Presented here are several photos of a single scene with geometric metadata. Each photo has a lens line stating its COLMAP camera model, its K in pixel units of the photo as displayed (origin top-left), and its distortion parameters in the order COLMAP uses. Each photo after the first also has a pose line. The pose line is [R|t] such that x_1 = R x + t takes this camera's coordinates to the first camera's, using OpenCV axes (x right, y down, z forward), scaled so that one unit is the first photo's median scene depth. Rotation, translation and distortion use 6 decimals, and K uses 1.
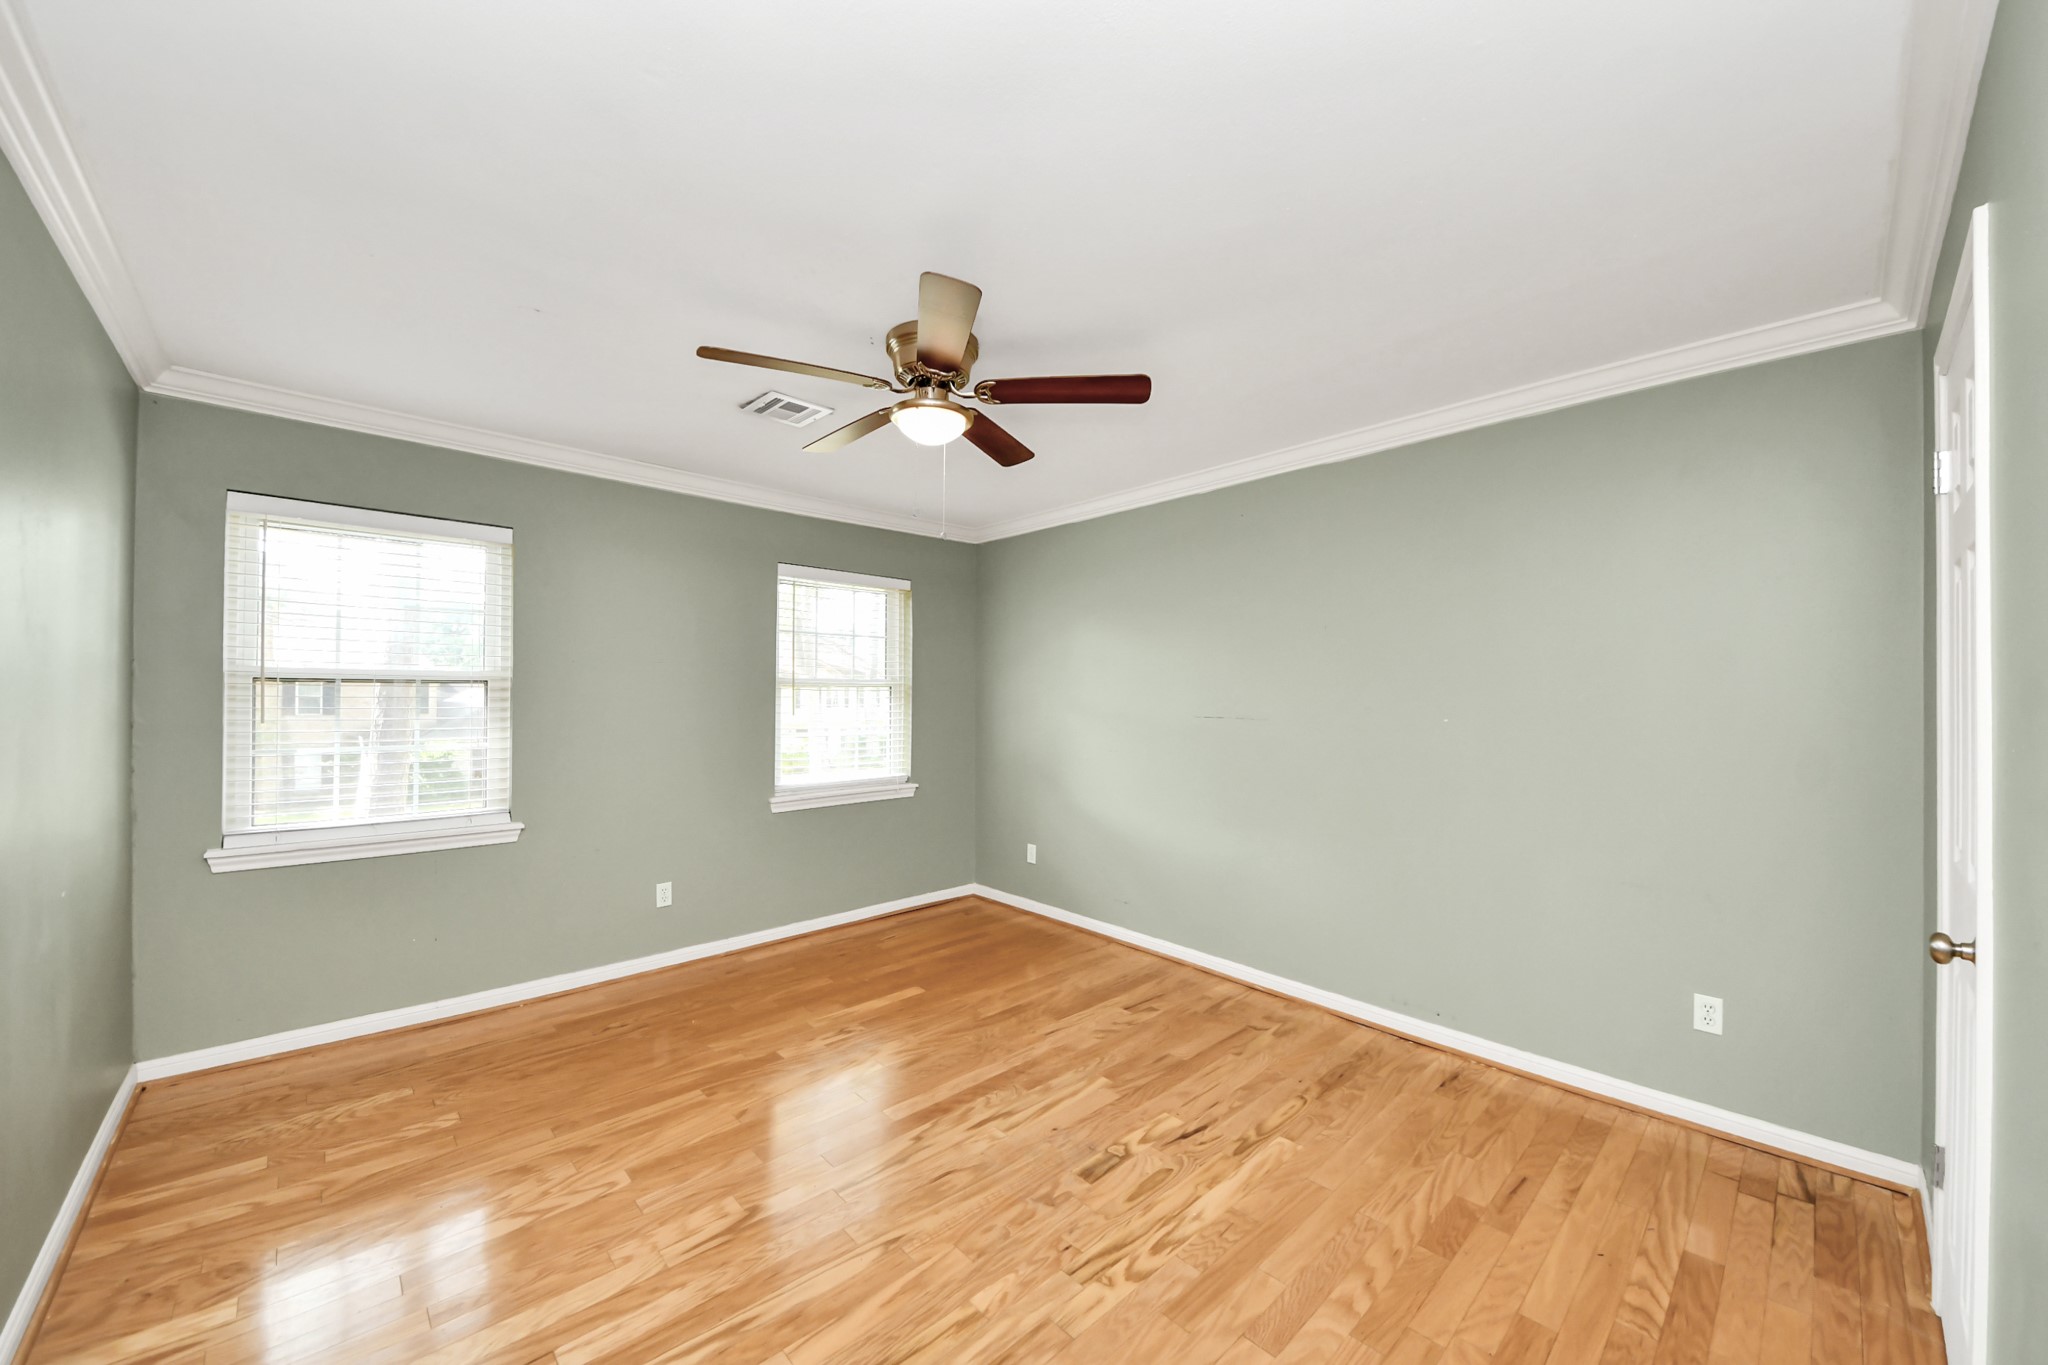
lens RADIAL K [[750.2, 0, 1009.5], [0, 750.2, 688.0], [0, 0, 1]] dist [0.063082, -0.036760]
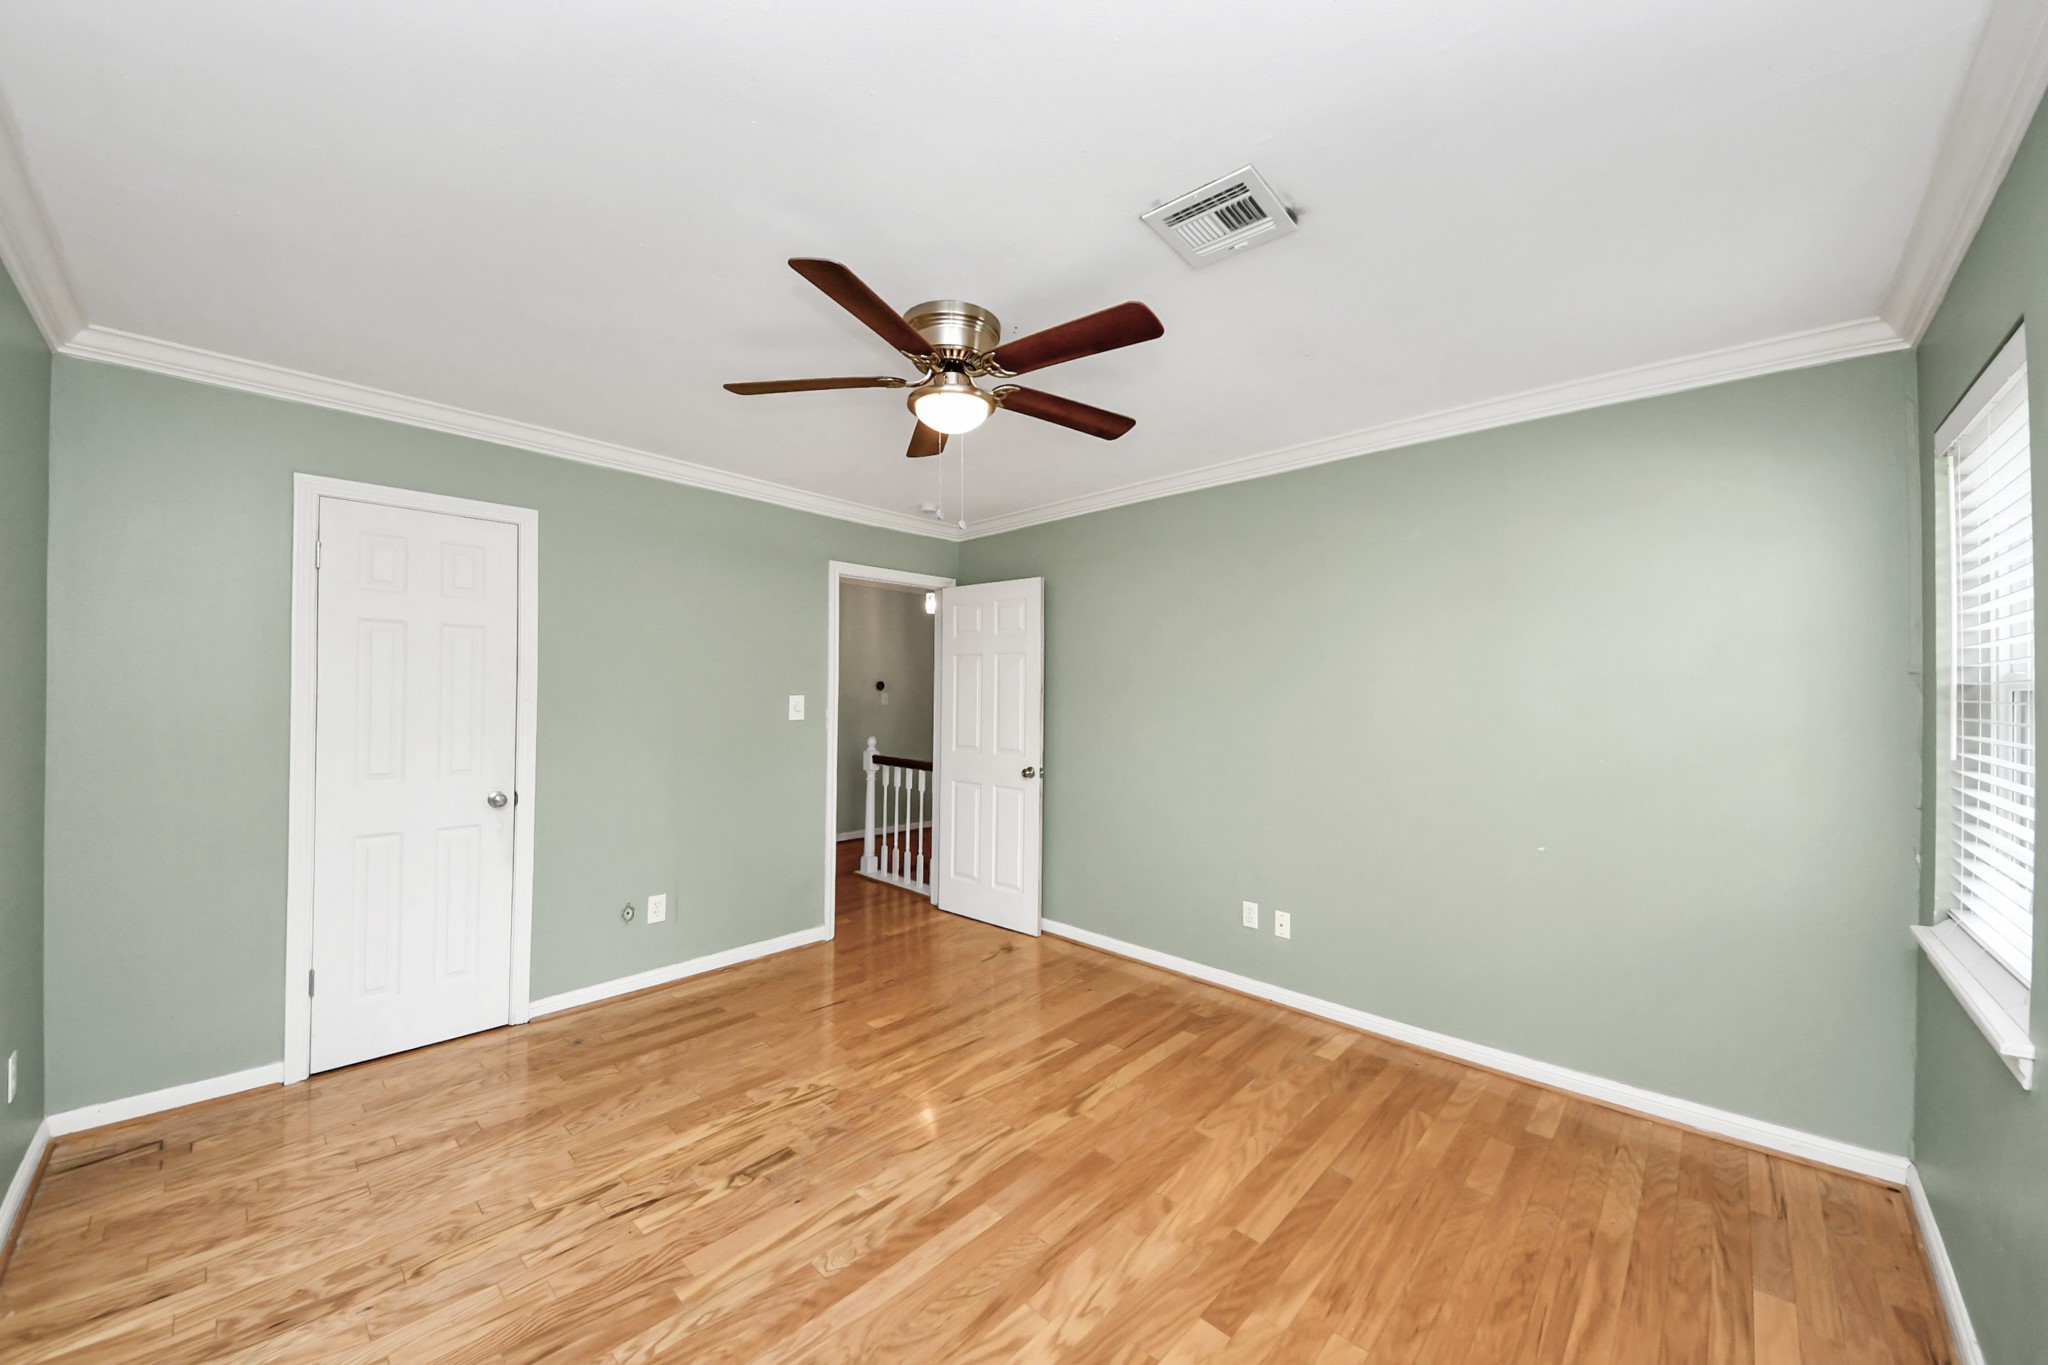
lens RADIAL K [[750.2, 0, 1009.5], [0, 750.2, 688.0], [0, 0, 1]] dist [0.063082, -0.036760]
pose [[-0.998251, -0.010897, -0.058101, -0.119240], [-0.009867, 0.999790, -0.017986, 0.003243], [0.058285, -0.017381, -0.998149, 1.806834]]
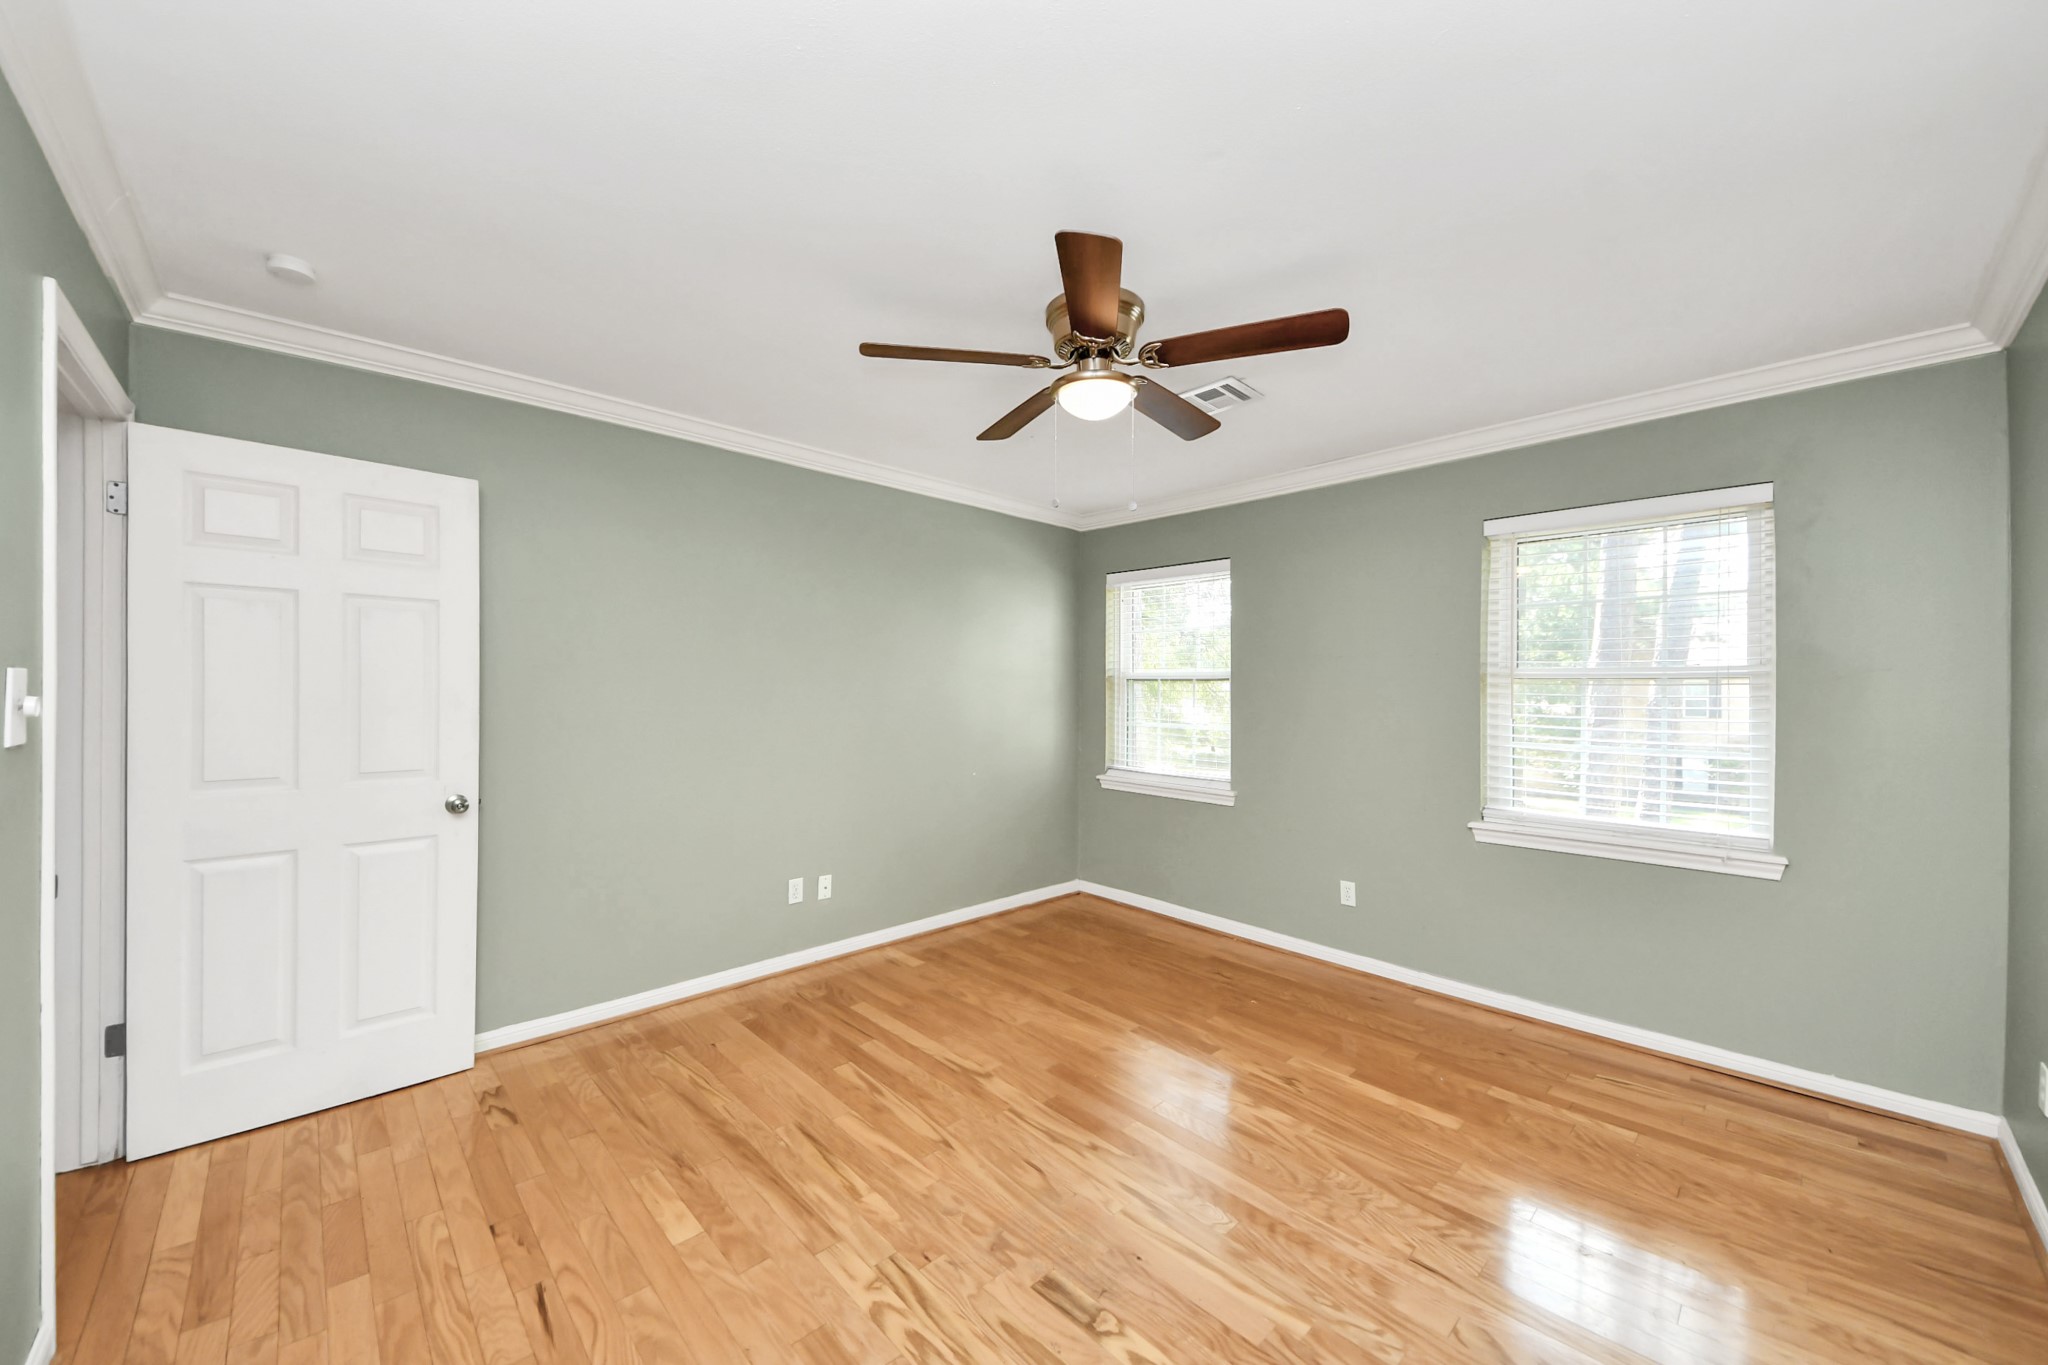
lens RADIAL K [[750.2, 0, 1009.5], [0, 750.2, 688.0], [0, 0, 1]] dist [0.063082, -0.036760]
pose [[0.010110, -0.006826, -0.999926, 0.778214], [-0.001211, 0.999976, -0.006839, 0.020775], [0.999948, 0.001280, 0.010102, 0.820759]]
